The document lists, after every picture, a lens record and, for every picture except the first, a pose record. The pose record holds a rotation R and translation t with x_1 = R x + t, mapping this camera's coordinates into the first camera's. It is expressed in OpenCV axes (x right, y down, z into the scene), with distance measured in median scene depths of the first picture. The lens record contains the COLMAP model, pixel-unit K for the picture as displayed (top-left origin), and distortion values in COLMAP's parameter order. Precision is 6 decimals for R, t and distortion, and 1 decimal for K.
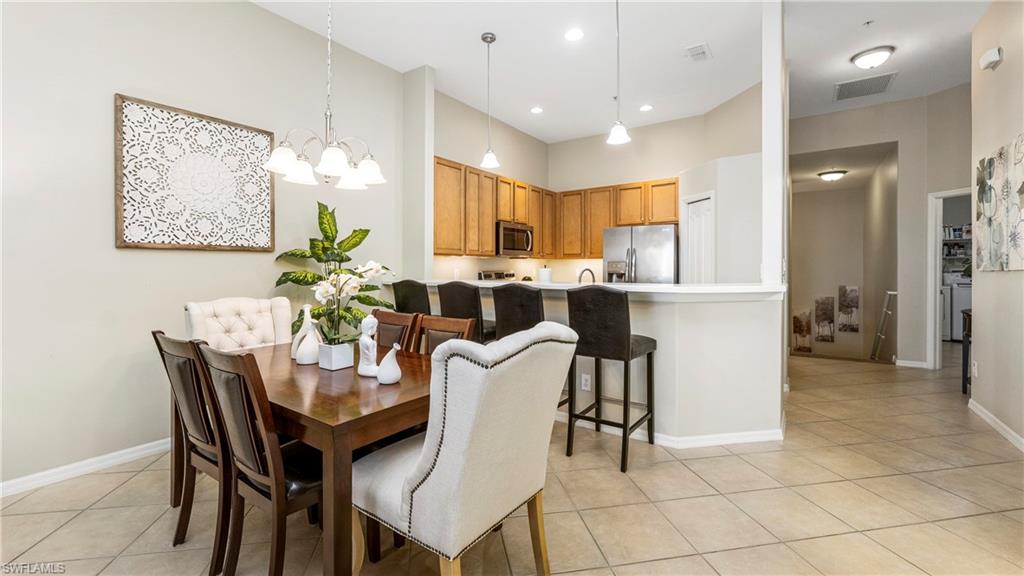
lens RADIAL K [[425.1, 0, 511.0], [0, 425.1, 267.4], [0, 0, 1]] dist [-0.001645, -0.000158]
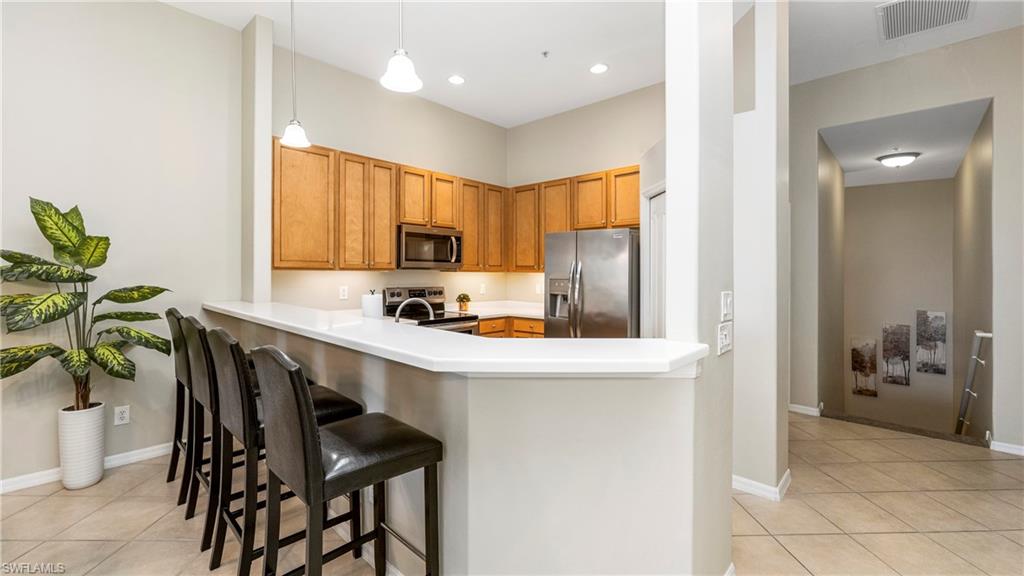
lens RADIAL K [[426.7, 0, 512.8], [0, 426.7, 265.1], [0, 0, 1]] dist [-0.006905, 0.000161]
pose [[0.989903, 0.010945, -0.141326, 0.242153], [-0.012849, 0.999839, -0.012564, -0.023693], [0.141166, 0.014253, 0.989883, 0.227246]]
